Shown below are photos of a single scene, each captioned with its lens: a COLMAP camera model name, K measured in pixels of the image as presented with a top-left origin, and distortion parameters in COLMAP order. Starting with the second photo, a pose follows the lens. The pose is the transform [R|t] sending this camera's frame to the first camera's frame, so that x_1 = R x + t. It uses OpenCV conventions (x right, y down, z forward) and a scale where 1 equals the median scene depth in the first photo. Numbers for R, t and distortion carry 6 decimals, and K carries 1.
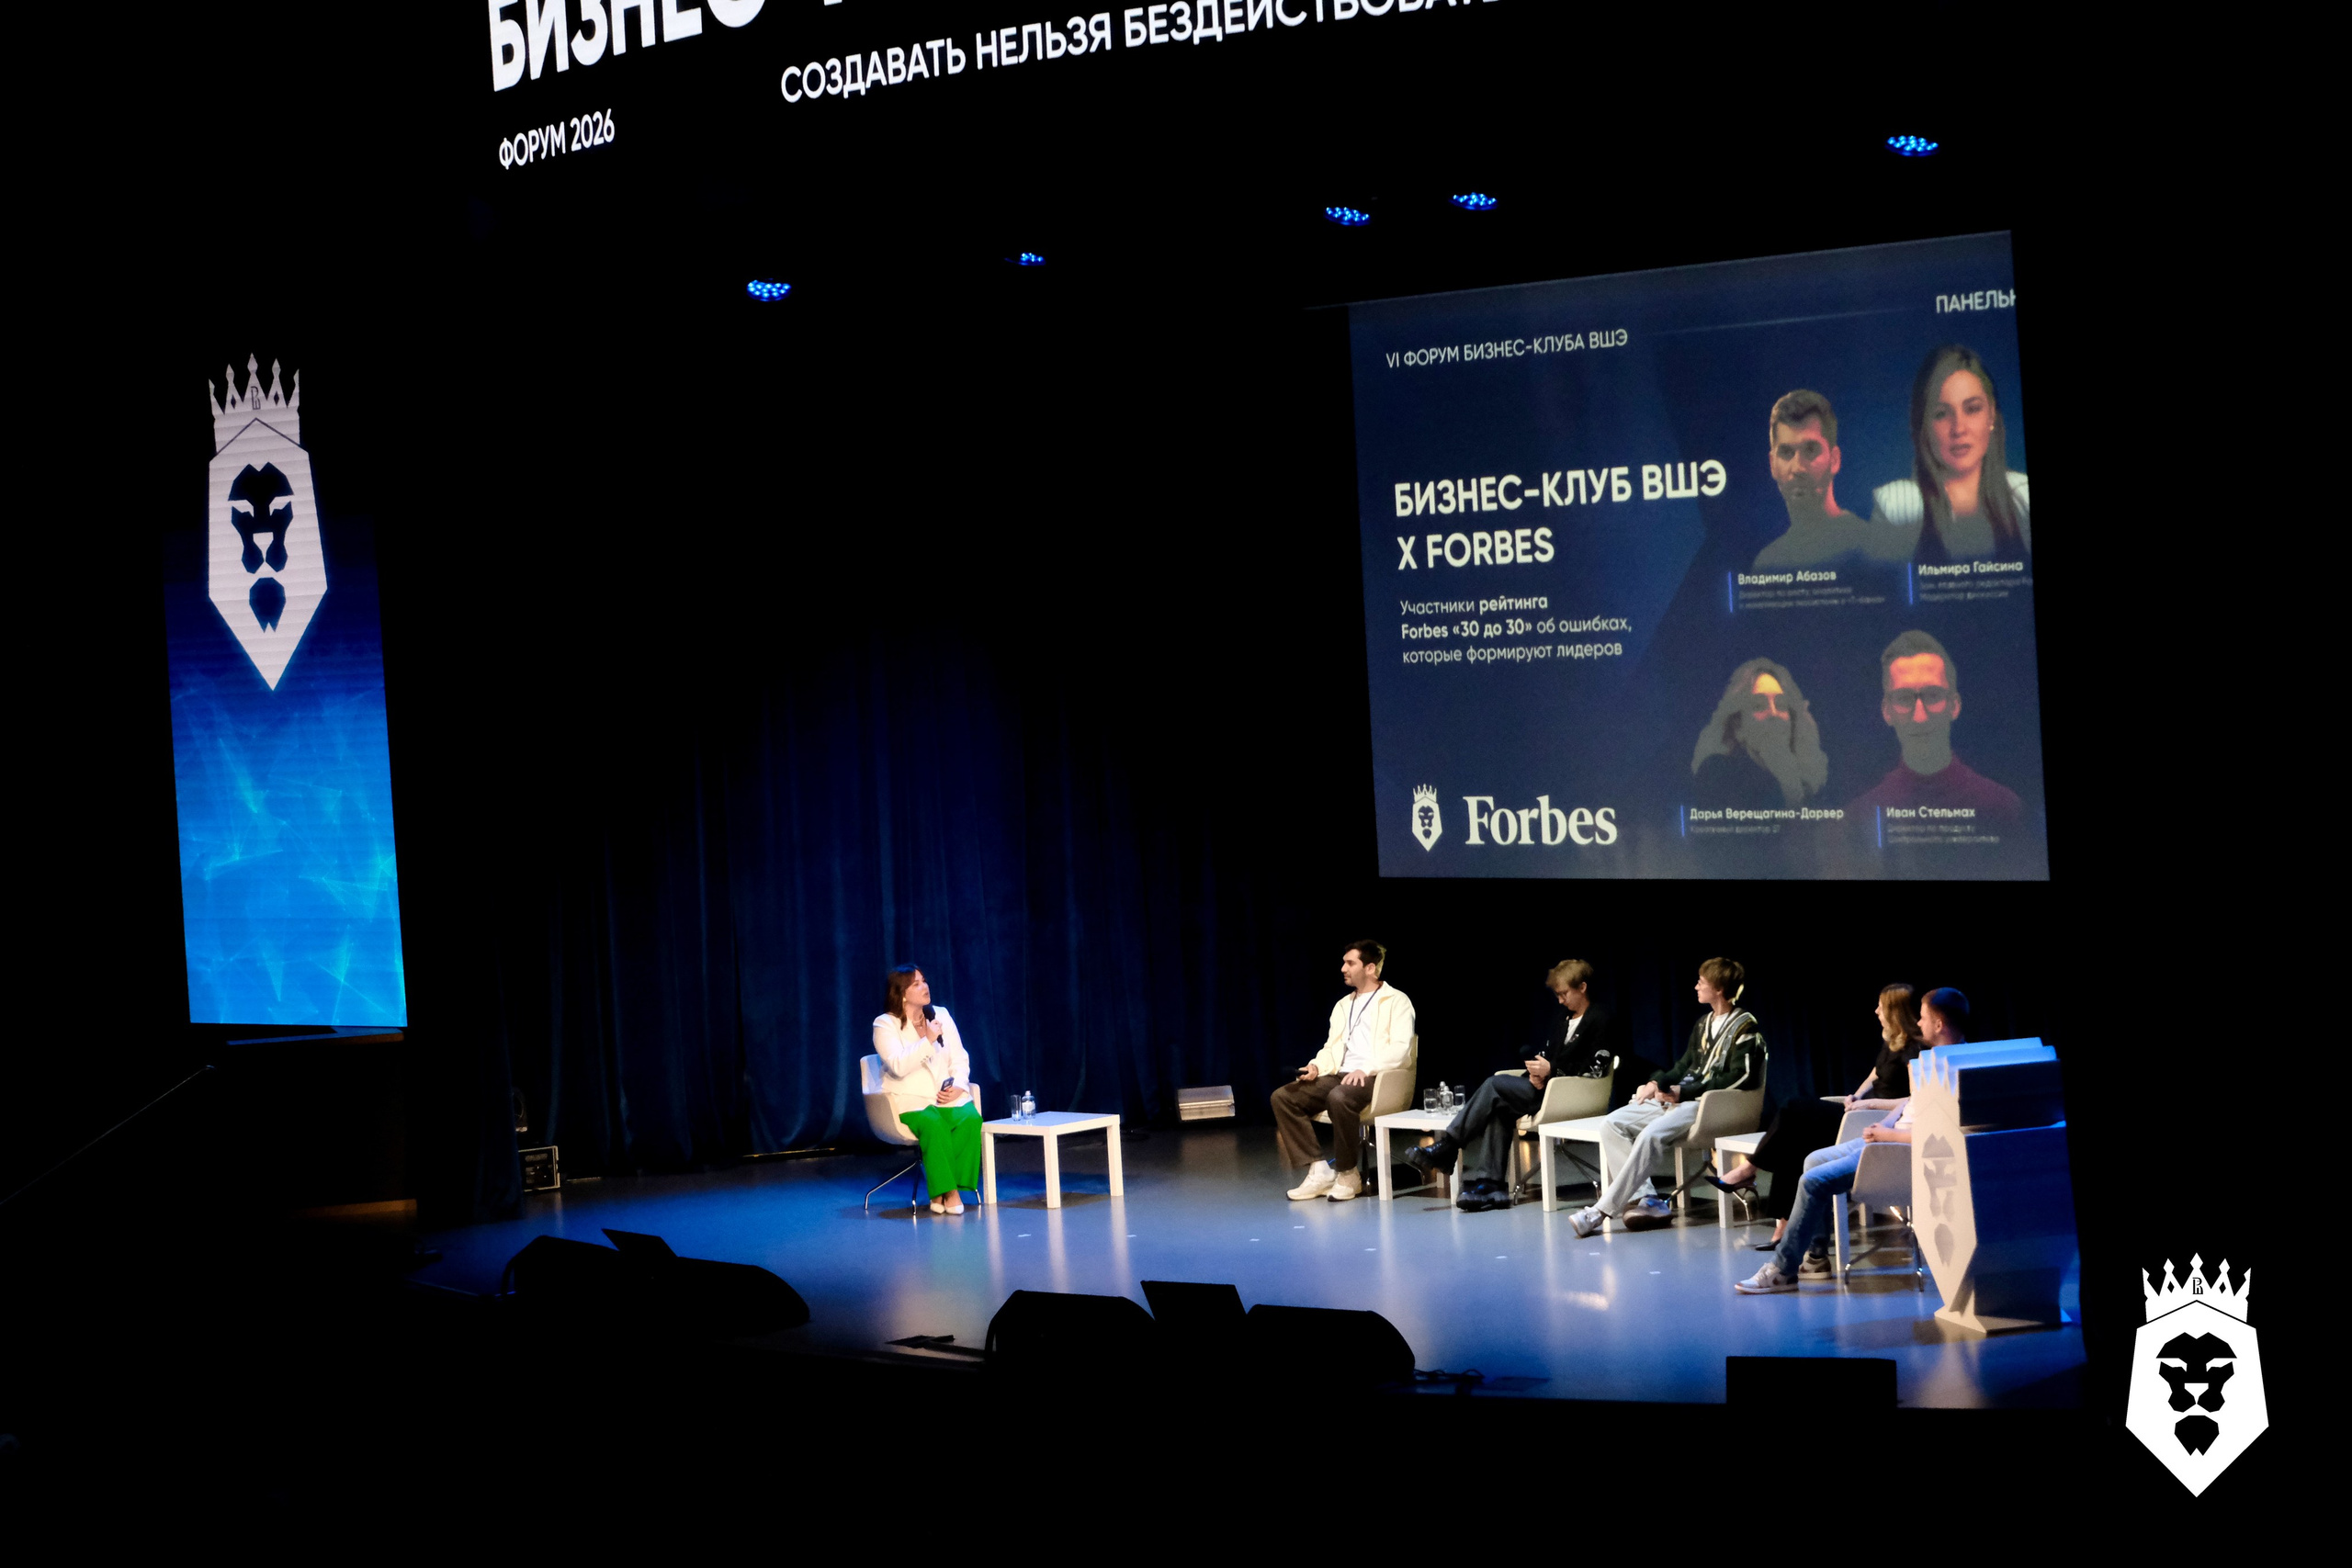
lens RADIAL K [[4614.1, 0, 1176.0], [0, 4614.1, 784.0], [0, 0, 1]] dist [-0.224505, 2.325473]
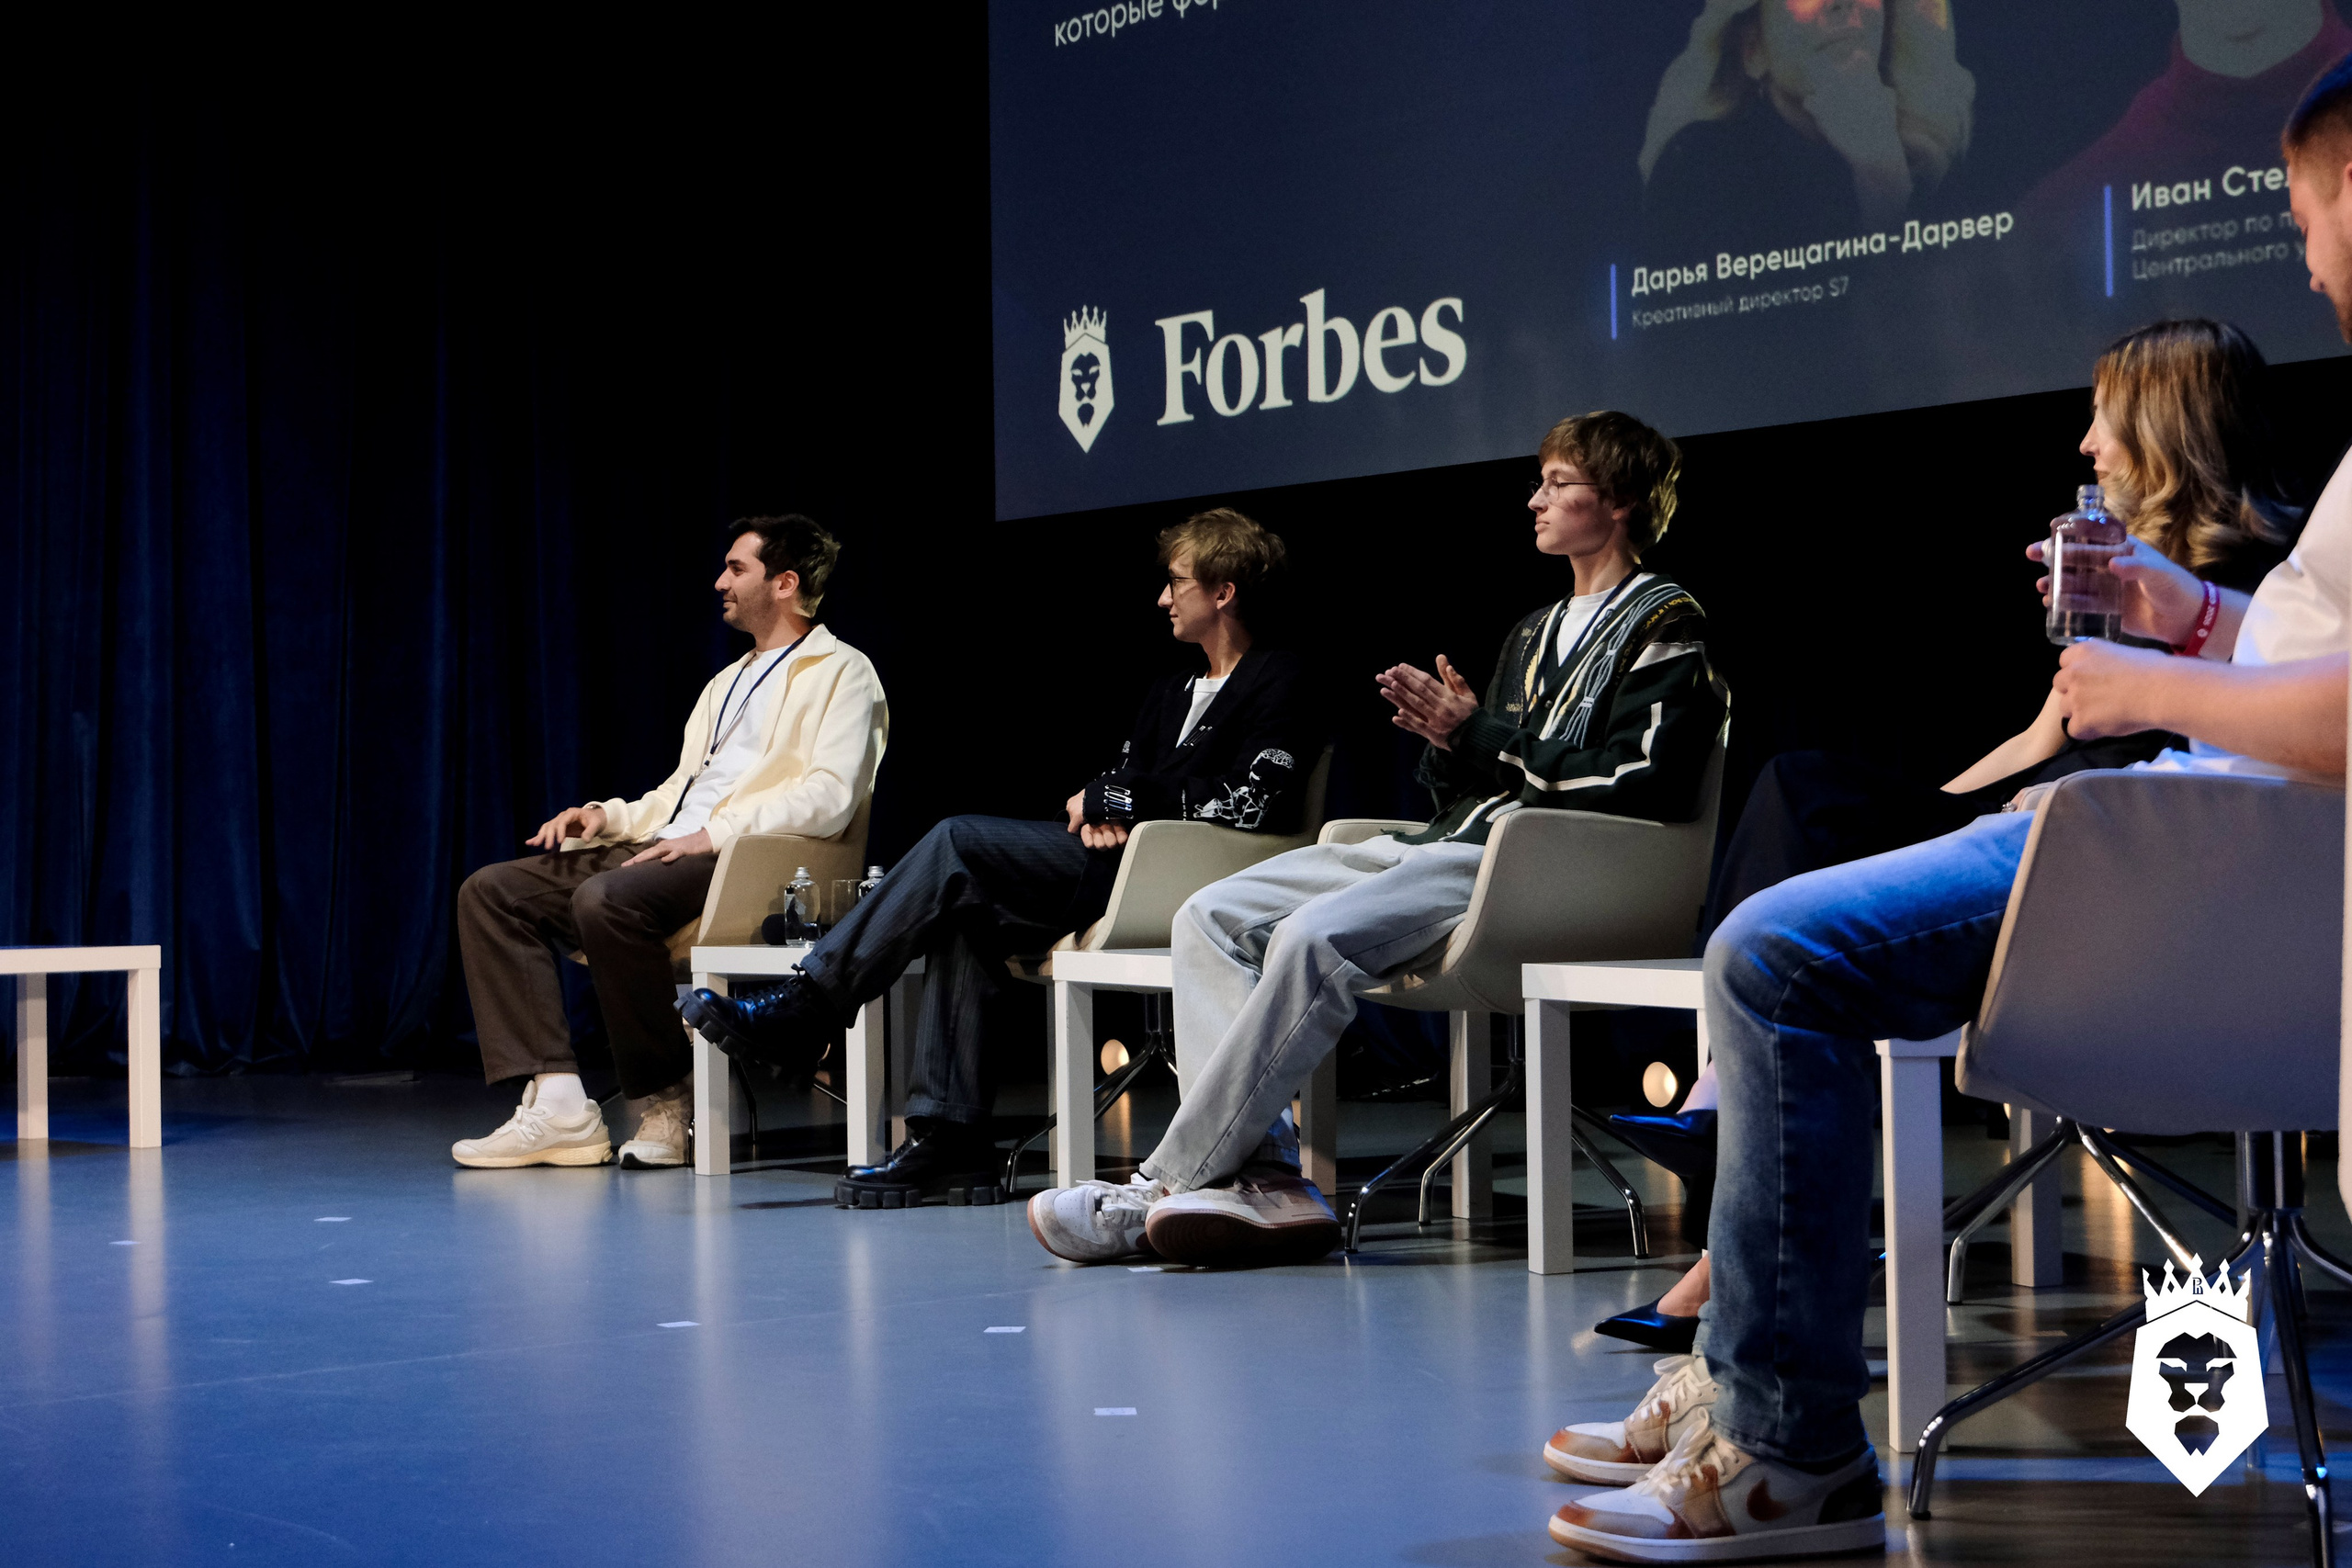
lens RADIAL K [[3734.8, 0, 1176.0], [0, 3734.8, 784.0], [0, 0, 1]] dist [-0.044335, -0.018195]
pose [[0.995873, 0.040614, -0.081163, 0.098367], [-0.044680, 0.997803, -0.048923, 0.067488], [0.078998, 0.052348, 0.995499, 0.659136]]
